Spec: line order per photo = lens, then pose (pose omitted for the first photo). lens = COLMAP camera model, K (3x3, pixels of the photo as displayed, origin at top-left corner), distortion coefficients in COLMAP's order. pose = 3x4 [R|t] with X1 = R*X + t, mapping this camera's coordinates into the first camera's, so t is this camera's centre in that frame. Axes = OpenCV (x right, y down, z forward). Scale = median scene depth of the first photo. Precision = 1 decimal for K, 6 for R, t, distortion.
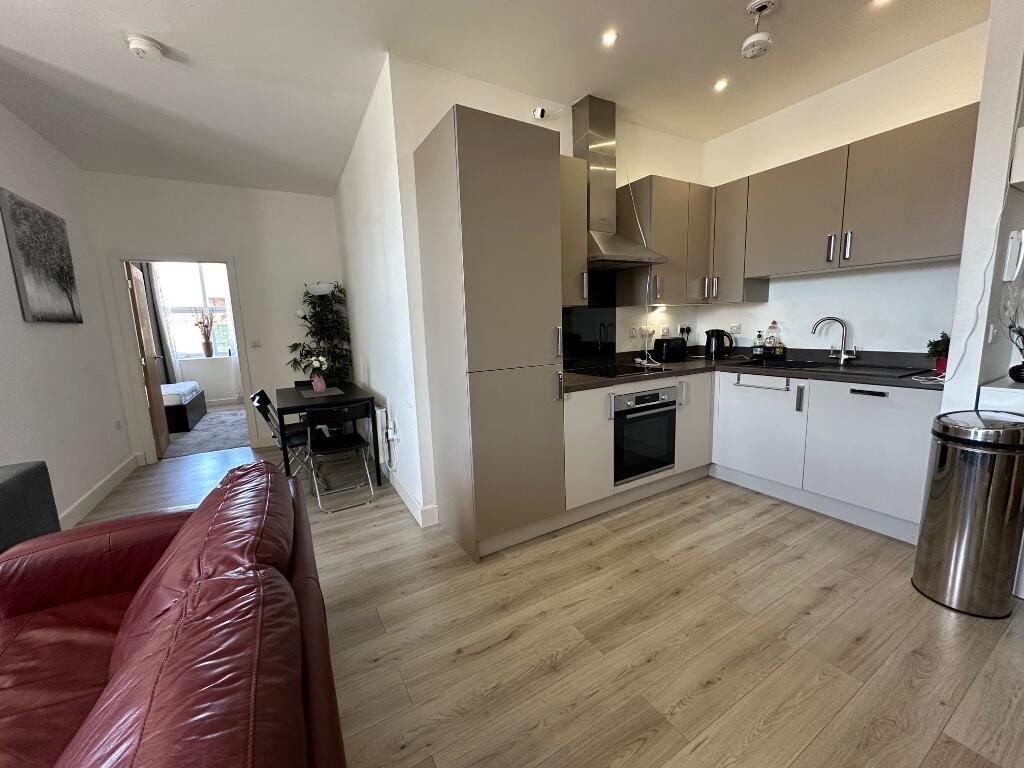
lens RADIAL K [[400.9, 0, 512.0], [0, 400.9, 384.0], [0, 0, 1]] dist [-0.000551, -0.000080]
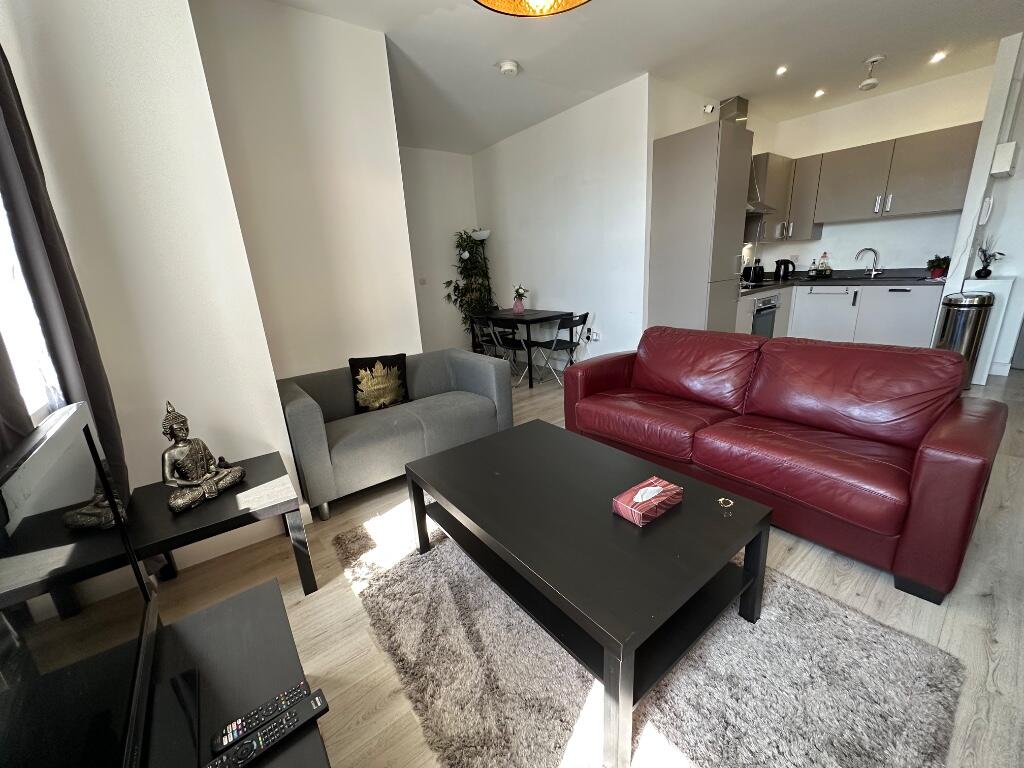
lens RADIAL K [[407.6, 0, 512.0], [0, 407.6, 384.0], [0, 0, 1]] dist [0.000548, -0.000042]
pose [[0.989423, -0.060281, 0.131941, -0.854157], [0.043884, 0.991332, 0.123831, 0.106737], [-0.138262, -0.116731, 0.983493, -0.468939]]
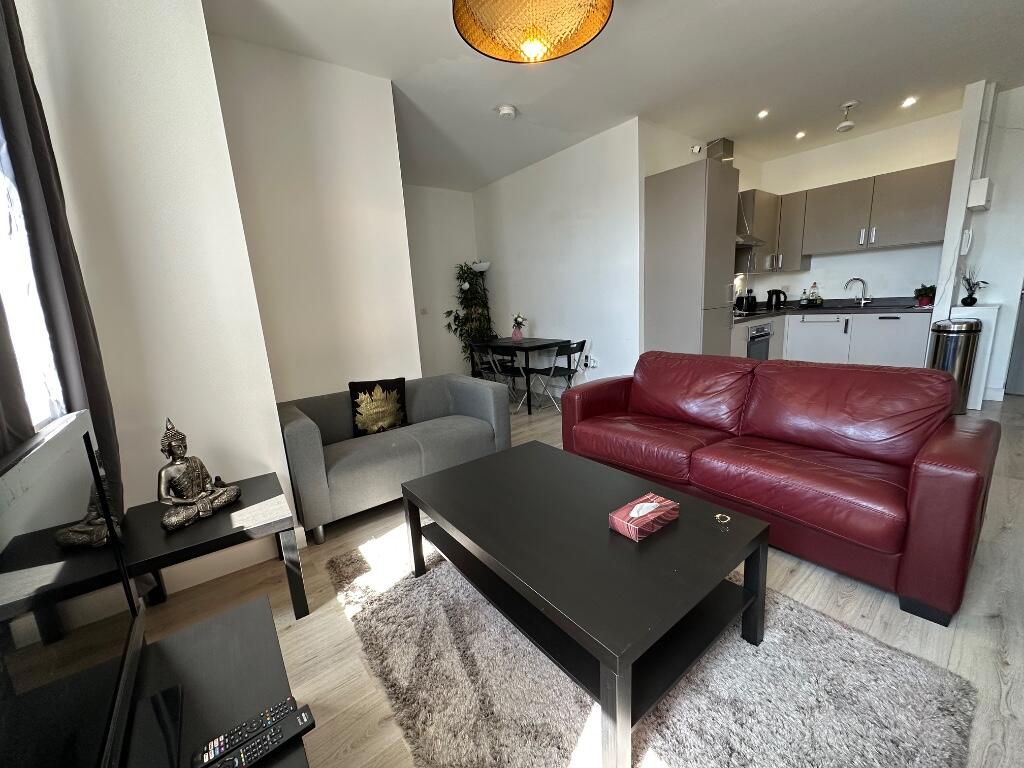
lens RADIAL K [[405.9, 0, 512.0], [0, 405.9, 384.0], [0, 0, 1]] dist [0.000147, 0.000145]
pose [[0.989348, -0.051680, 0.136086, -0.851116], [0.045559, 0.997821, 0.047718, 0.123149], [-0.138255, -0.041010, 0.989547, -0.476833]]
